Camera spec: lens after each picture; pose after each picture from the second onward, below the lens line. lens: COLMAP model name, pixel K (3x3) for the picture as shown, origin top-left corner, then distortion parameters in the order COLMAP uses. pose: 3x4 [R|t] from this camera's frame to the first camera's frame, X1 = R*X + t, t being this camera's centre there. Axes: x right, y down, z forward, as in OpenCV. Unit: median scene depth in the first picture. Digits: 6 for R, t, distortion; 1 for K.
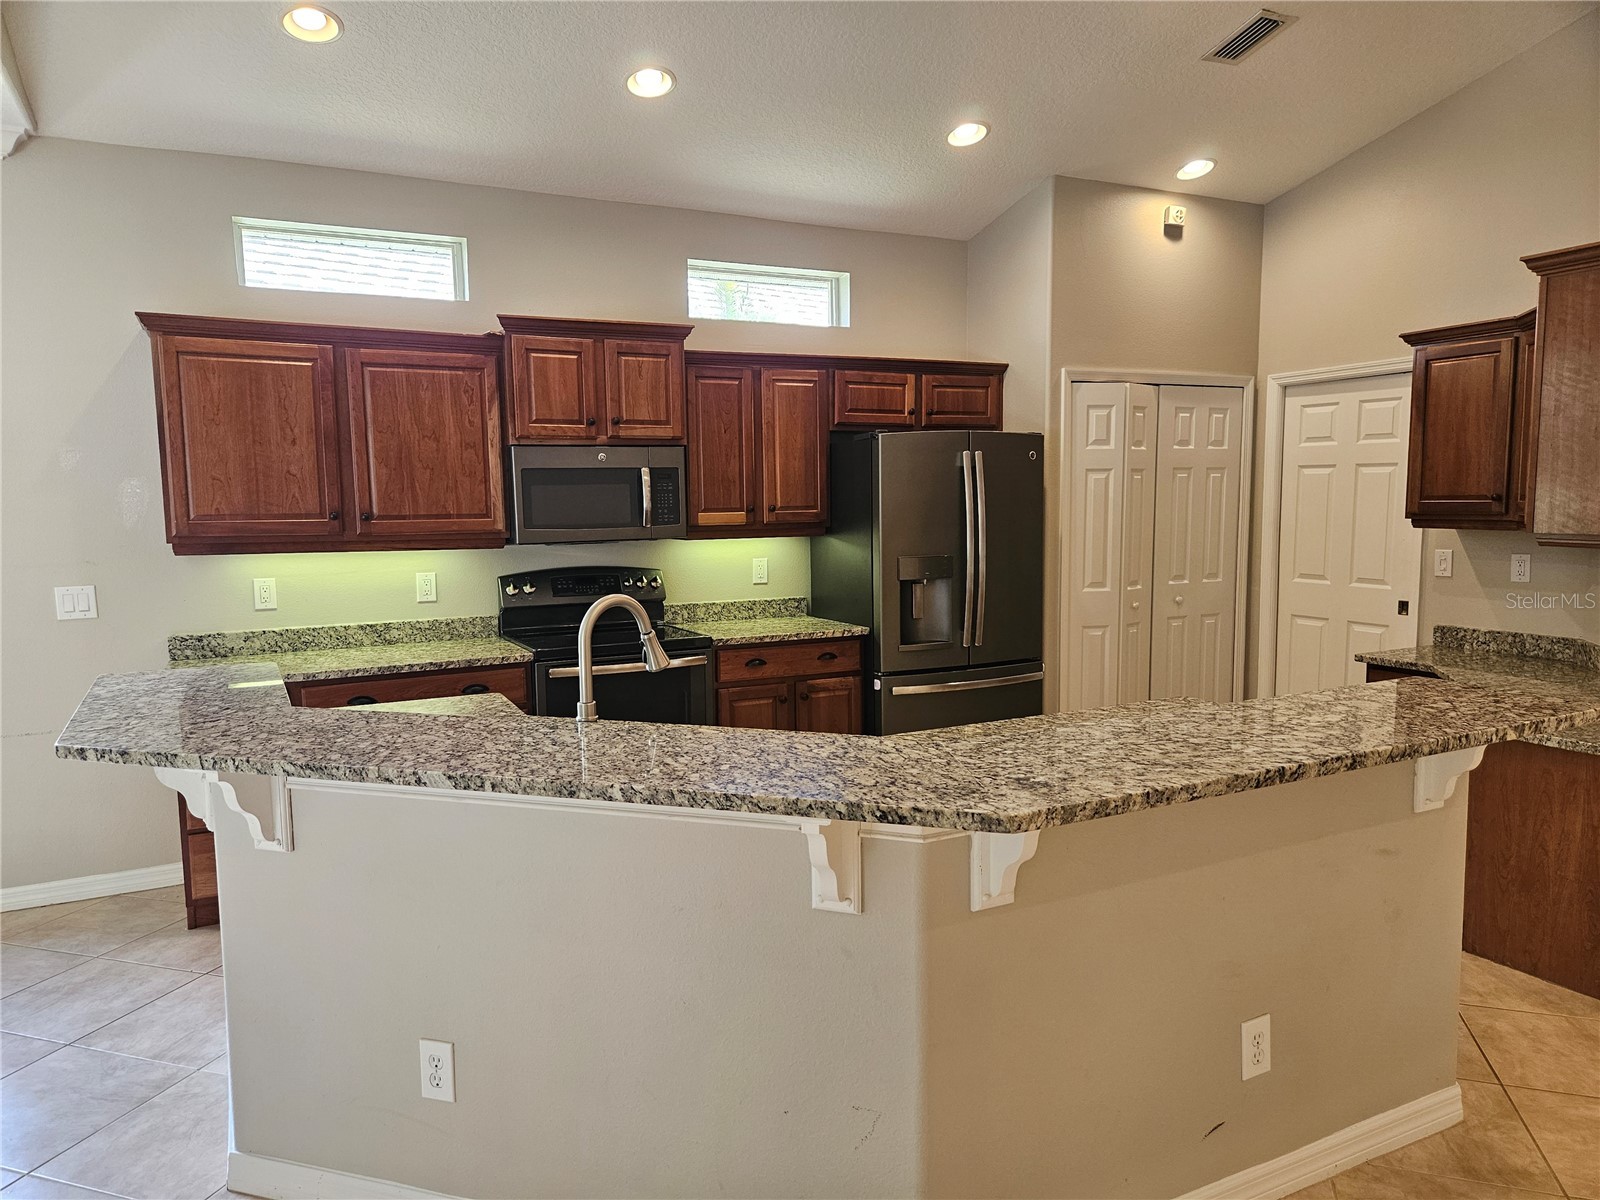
lens RADIAL K [[1068.5, 0, 788.2], [0, 1068.5, 606.8], [0, 0, 1]] dist [0.094196, -0.071624]
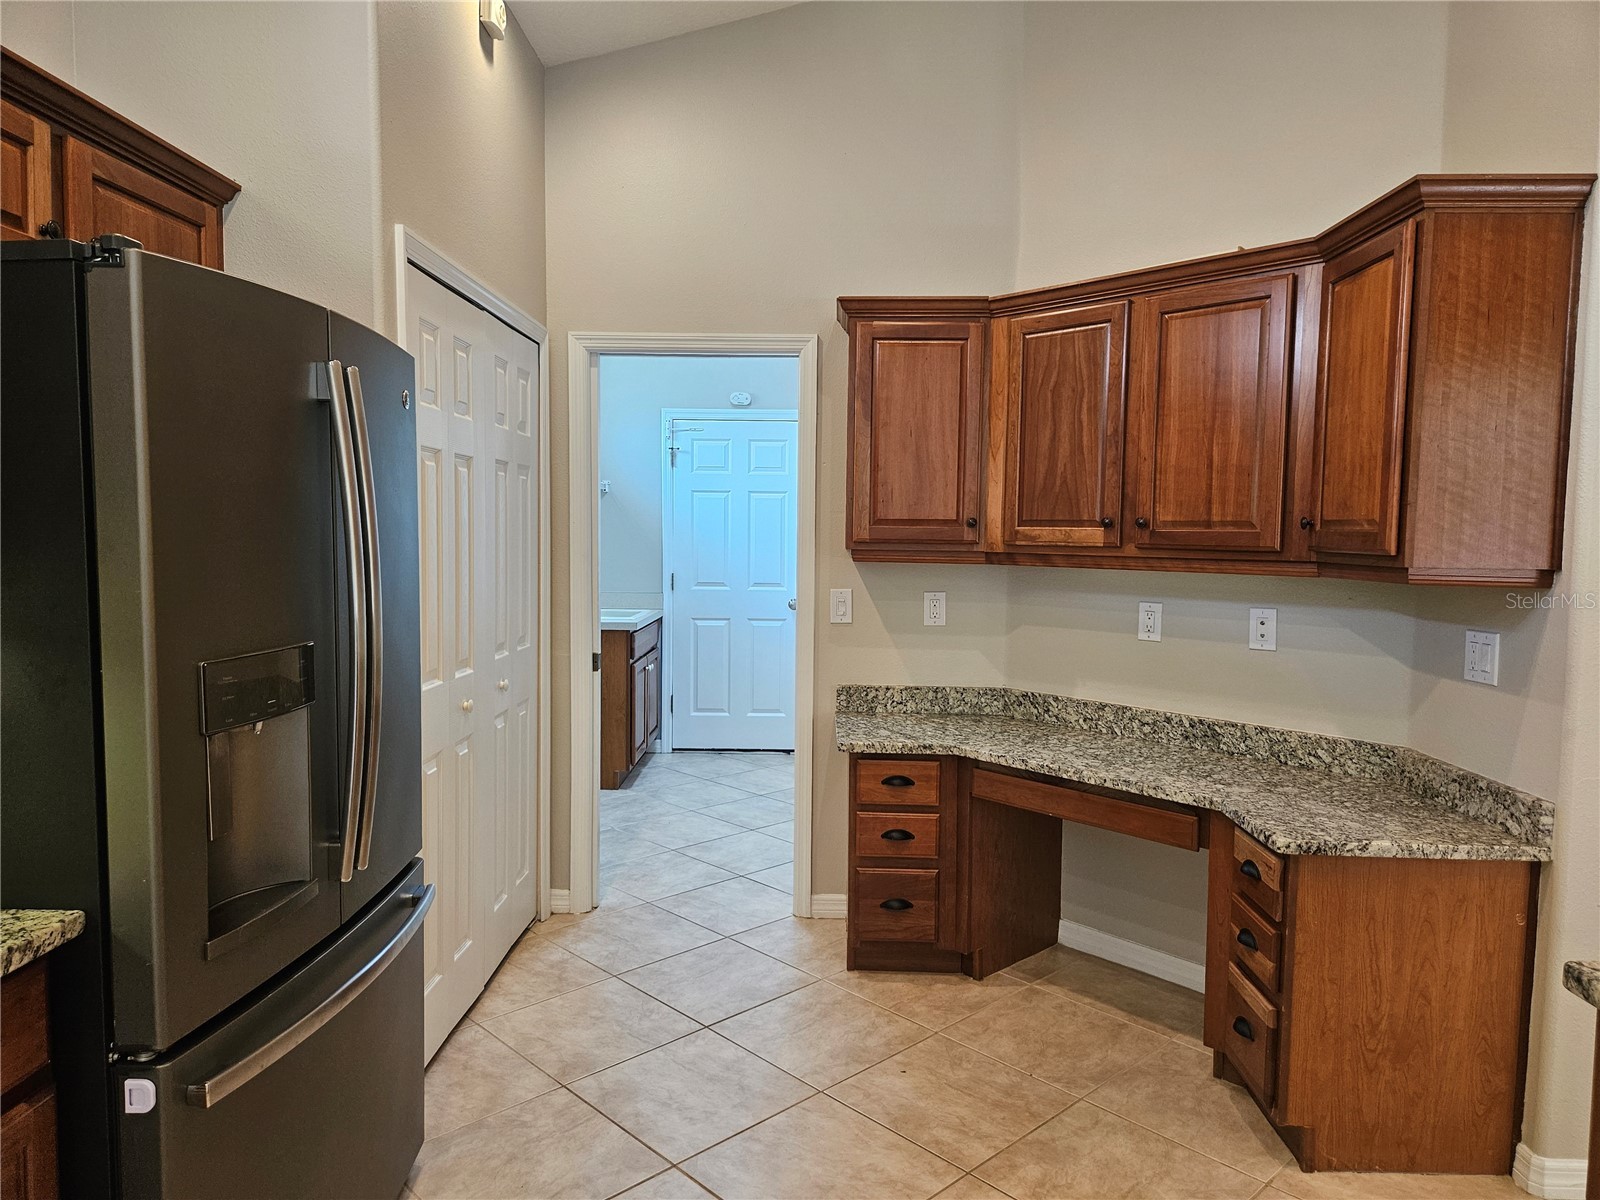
lens RADIAL K [[1068.5, 0, 788.2], [0, 1068.5, 606.8], [0, 0, 1]] dist [0.094196, -0.071624]
pose [[0.464110, -0.048097, 0.884471, -0.103273], [0.072465, 0.997239, 0.016204, -0.058343], [-0.882808, 0.056573, 0.466314, 0.722745]]
